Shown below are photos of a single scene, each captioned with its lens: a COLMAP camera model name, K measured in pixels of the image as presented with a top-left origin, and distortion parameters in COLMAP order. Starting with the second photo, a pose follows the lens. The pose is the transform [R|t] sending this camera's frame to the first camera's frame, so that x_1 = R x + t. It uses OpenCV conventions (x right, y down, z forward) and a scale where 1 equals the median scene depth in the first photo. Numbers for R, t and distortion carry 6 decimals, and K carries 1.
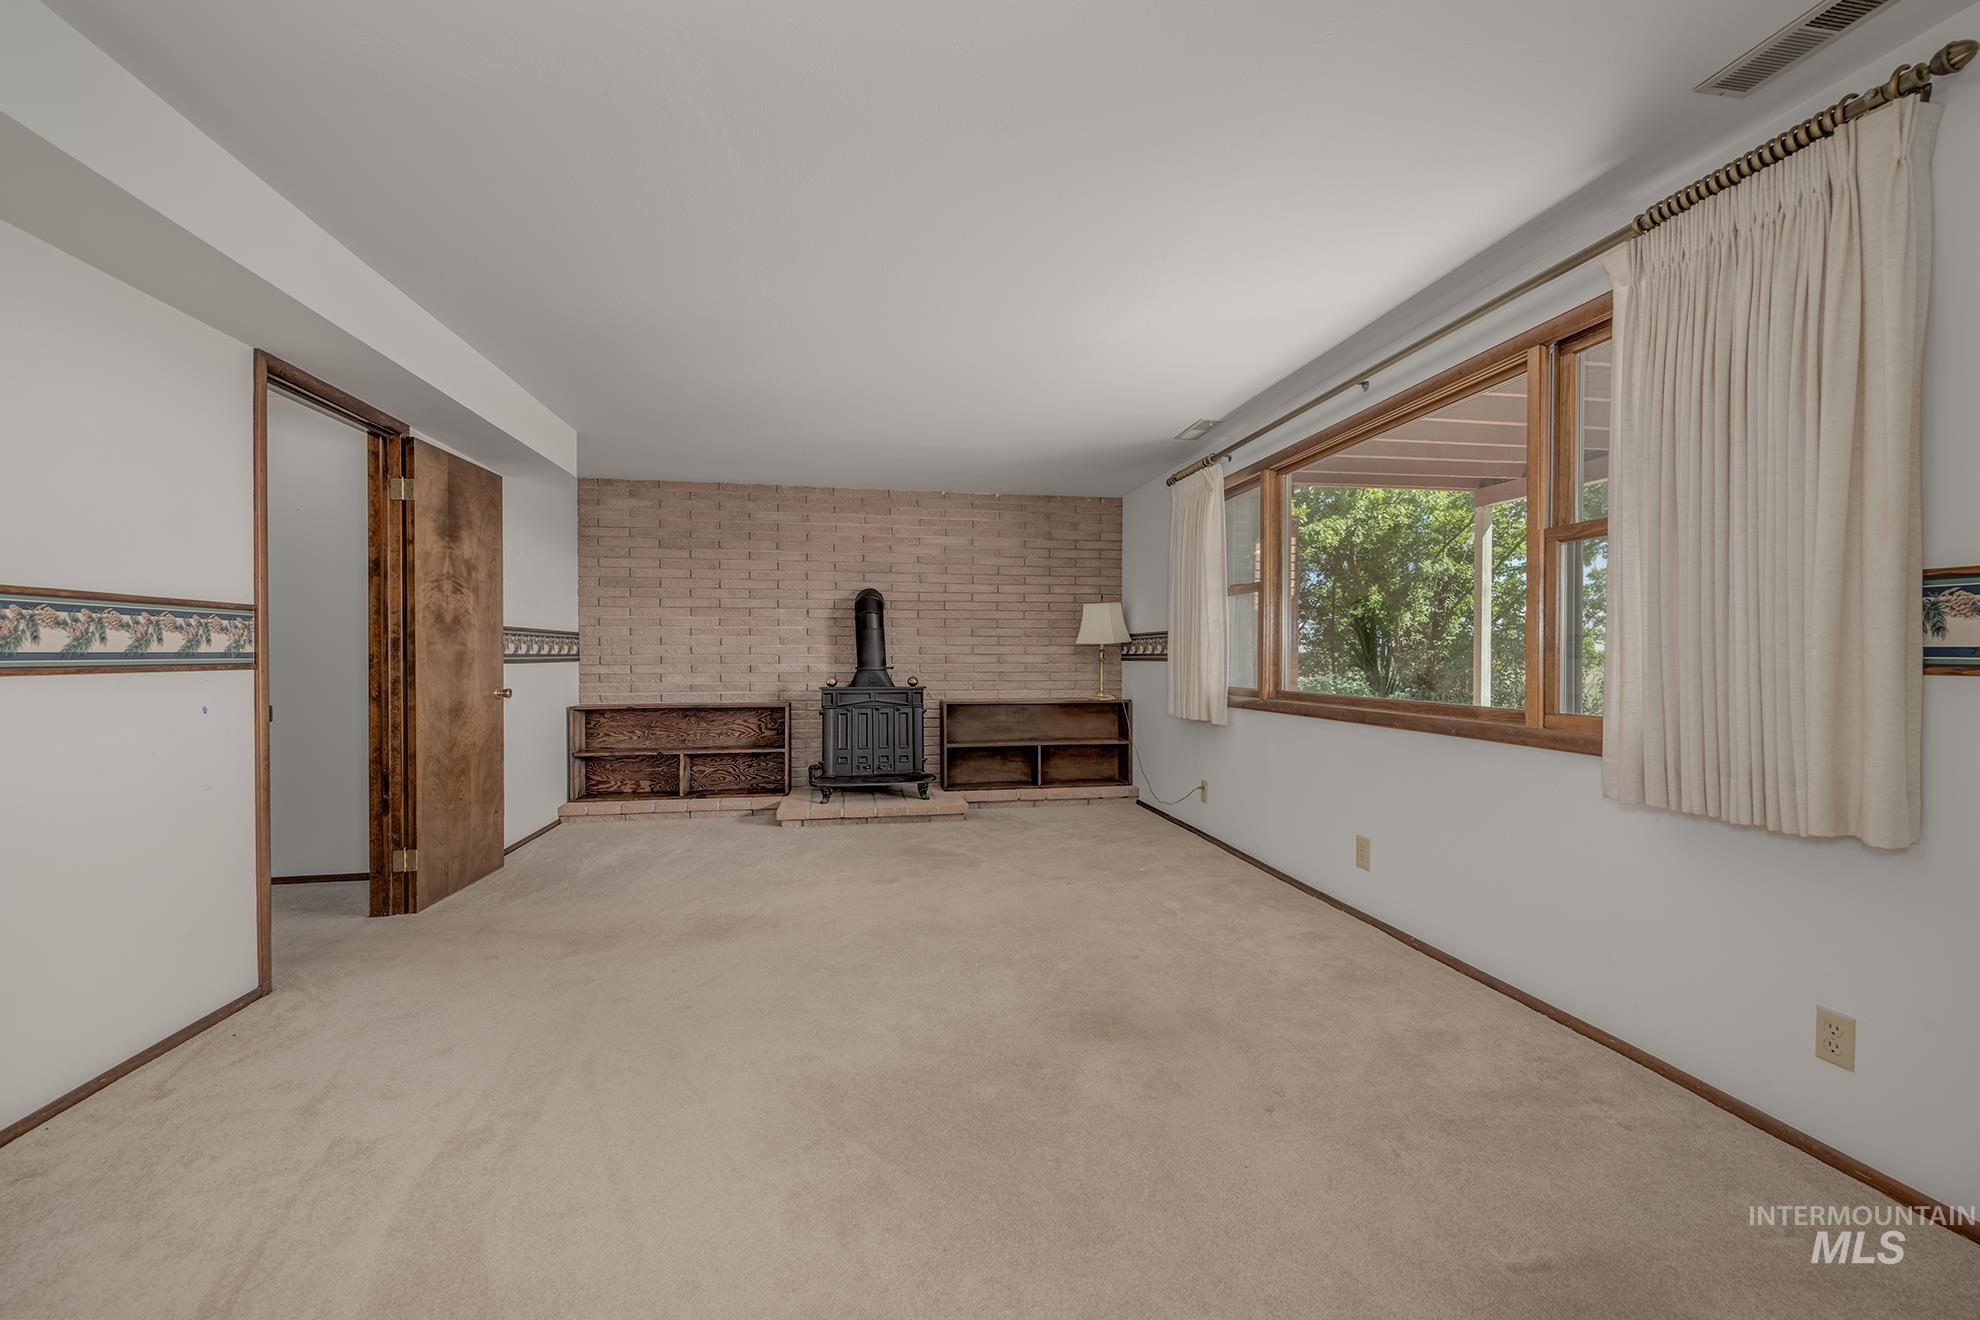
lens RADIAL K [[794.1, 0, 990.0], [0, 794.1, 660.0], [0, 0, 1]] dist [0.001155, 0.000096]
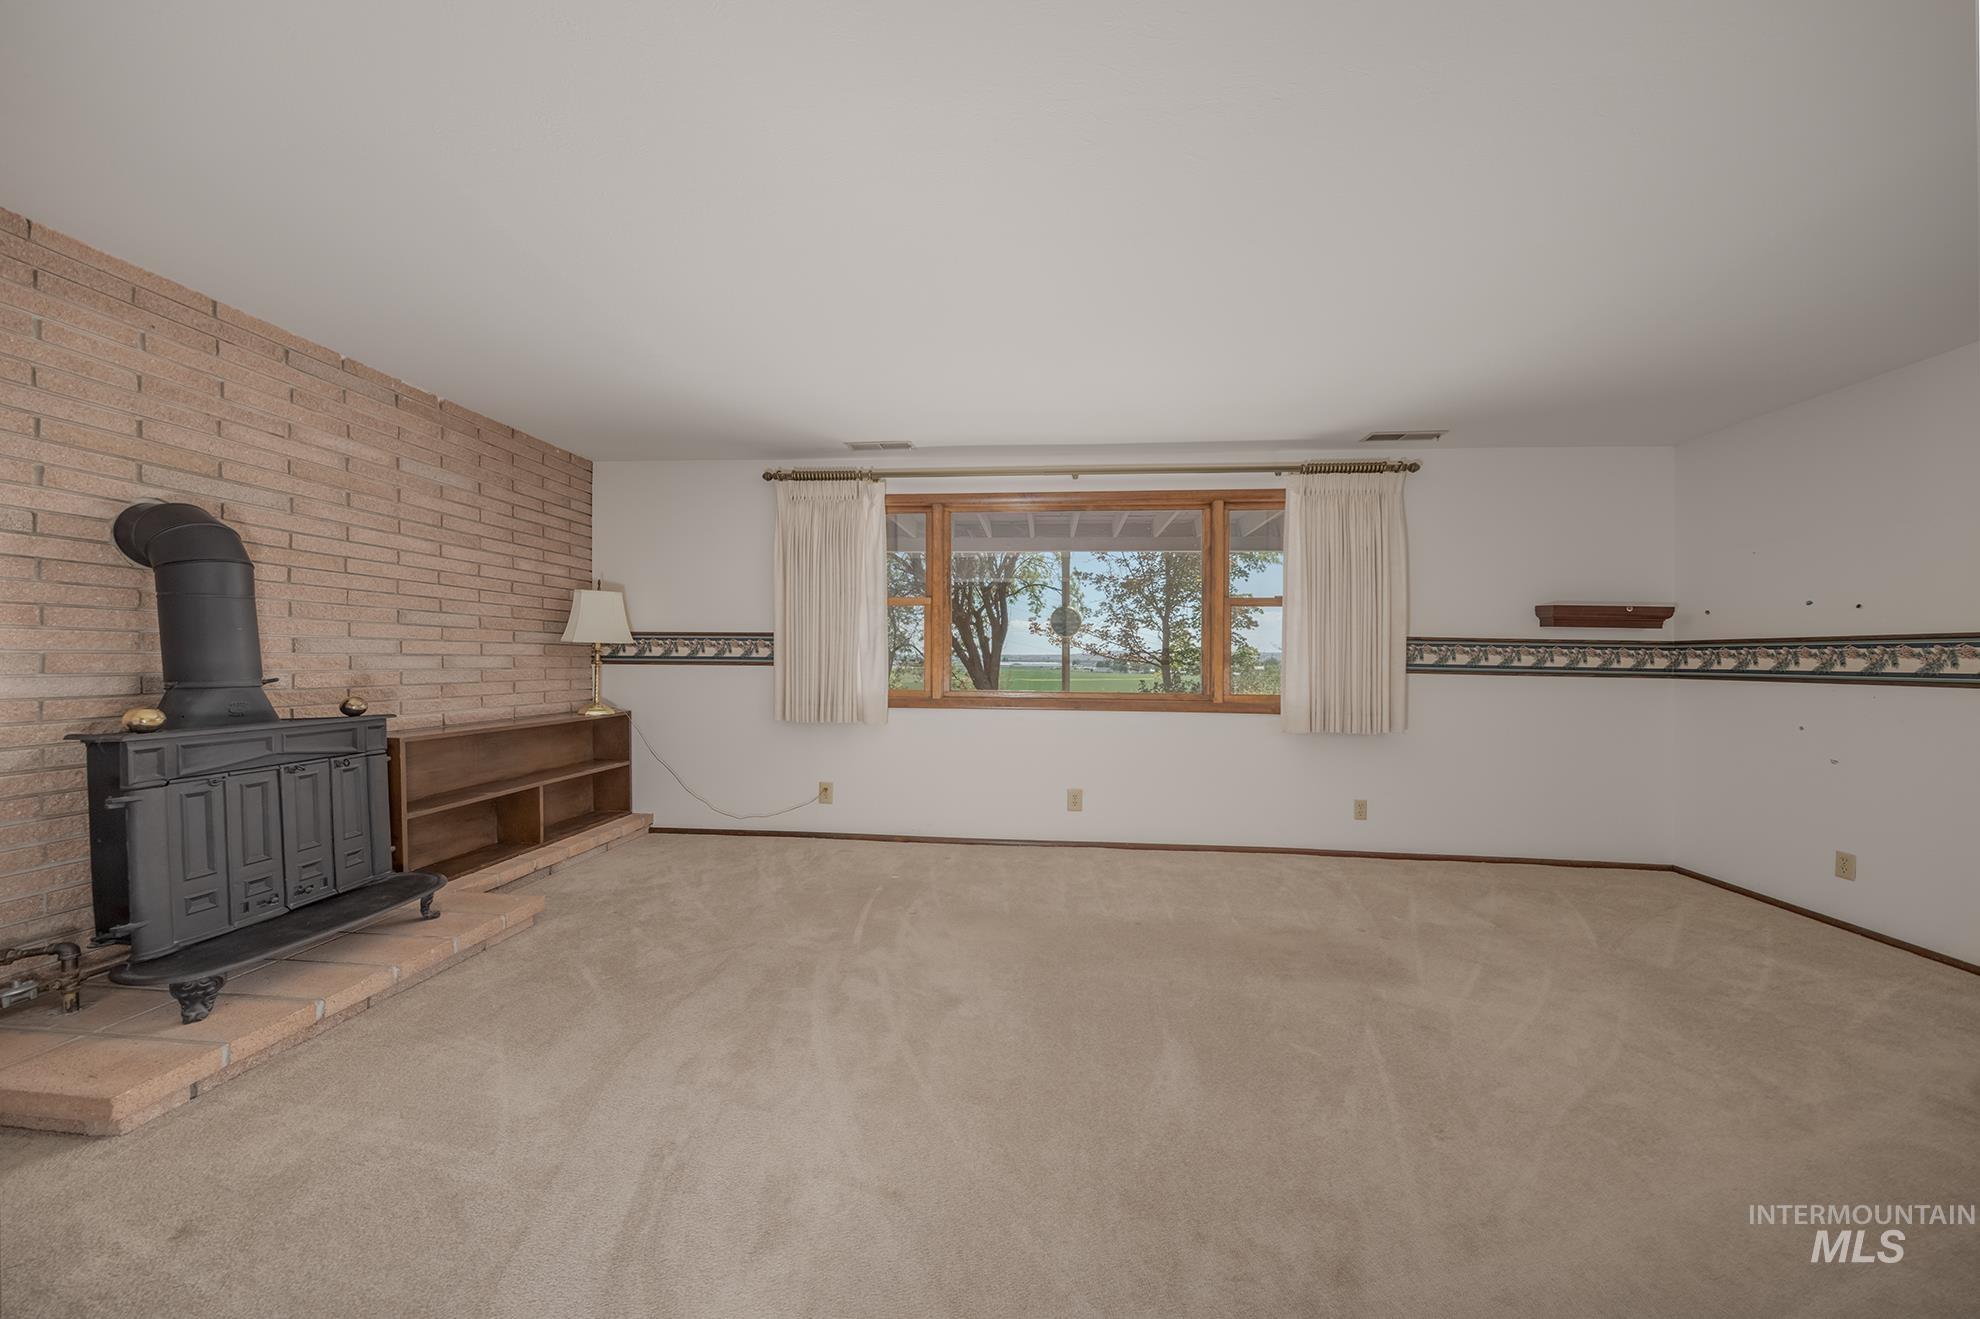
lens RADIAL K [[637.7, 0, 992.8], [0, 637.7, 663.2], [0, 0, 1]] dist [-0.001010, -0.000189]
pose [[0.258369, -0.002443, 0.966043, -0.365074], [-0.004695, 0.999982, 0.003784, -0.004610], [-0.966035, -0.005513, 0.258353, 0.455310]]
